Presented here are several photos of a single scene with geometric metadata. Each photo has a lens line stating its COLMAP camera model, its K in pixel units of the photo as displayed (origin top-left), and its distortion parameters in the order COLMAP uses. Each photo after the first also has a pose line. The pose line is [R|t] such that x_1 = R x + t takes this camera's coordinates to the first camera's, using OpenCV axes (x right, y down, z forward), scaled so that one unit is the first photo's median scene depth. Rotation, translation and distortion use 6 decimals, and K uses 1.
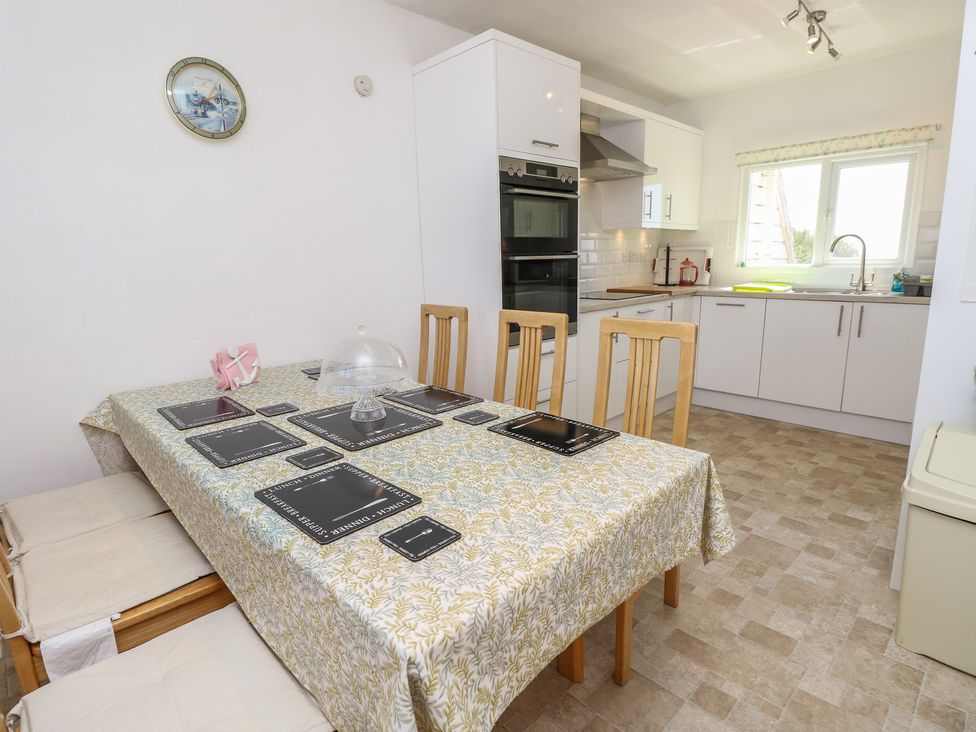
lens RADIAL K [[513.9, 0, 486.6], [0, 513.9, 362.6], [0, 0, 1]] dist [0.002511, -0.019115]
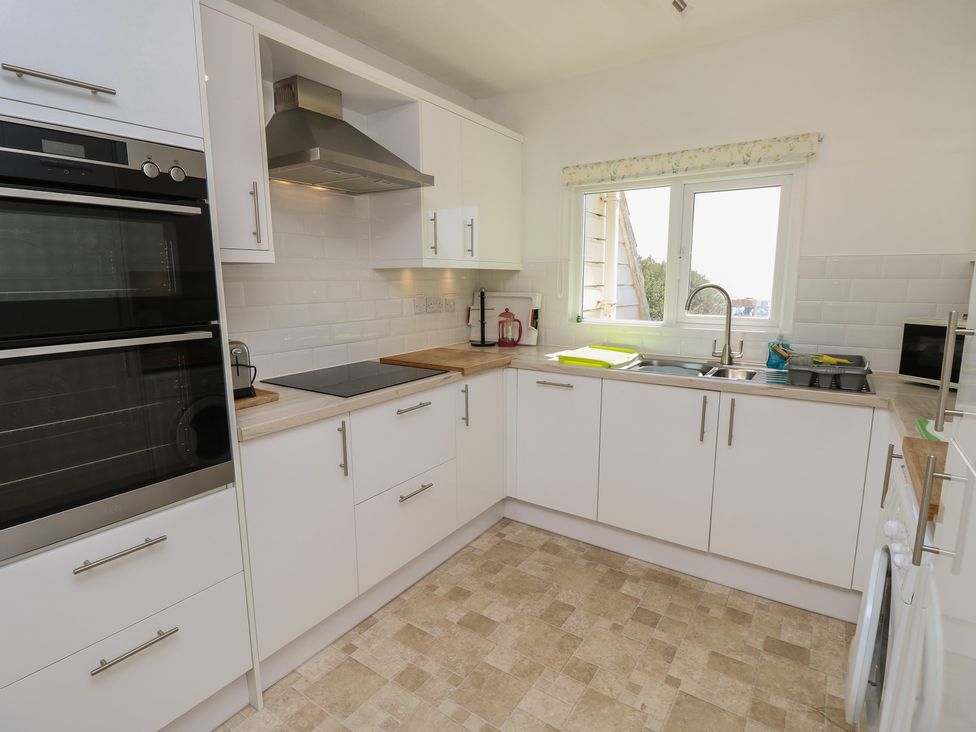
lens RADIAL K [[505.2, 0, 487.7], [0, 505.2, 360.9], [0, 0, 1]] dist [0.000307, -0.021629]
pose [[0.977490, -0.013016, 0.210582, 0.324147], [0.022186, 0.998903, -0.041245, -0.153325], [-0.209814, 0.044989, 0.976706, 0.480531]]
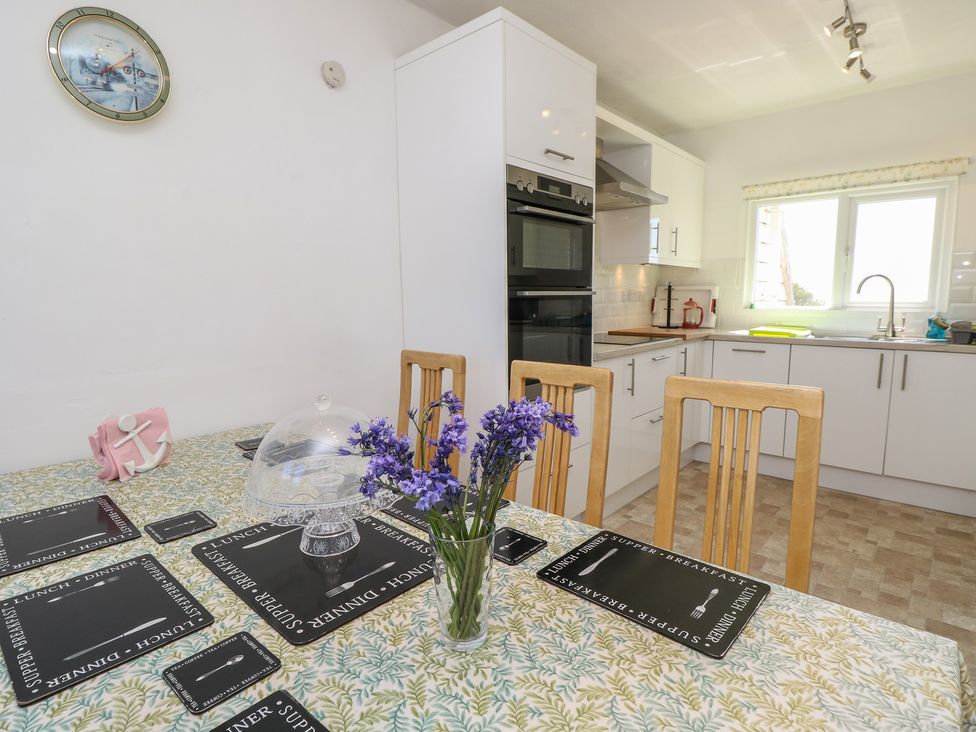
lens RADIAL K [[513.9, 0, 486.6], [0, 513.9, 362.6], [0, 0, 1]] dist [0.002511, -0.019115]
pose [[0.997481, 0.007041, 0.070583, -0.049029], [-0.001822, 0.997276, -0.073732, -0.034446], [-0.070910, 0.073418, 0.994777, 0.200155]]
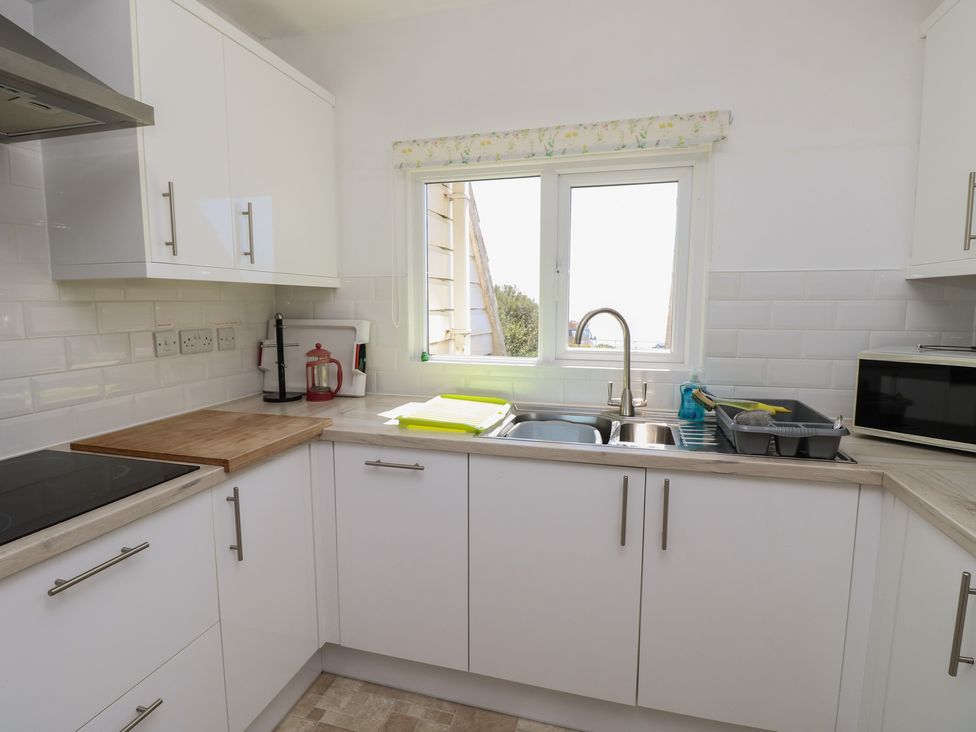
lens RADIAL K [[513.9, 0, 486.6], [0, 513.9, 362.6], [0, 0, 1]] dist [0.002511, -0.019115]
pose [[0.862374, -0.034517, 0.505094, 0.426874], [0.080359, 0.994358, -0.069249, -0.210563], [-0.499854, 0.100307, 0.860282, 0.763587]]
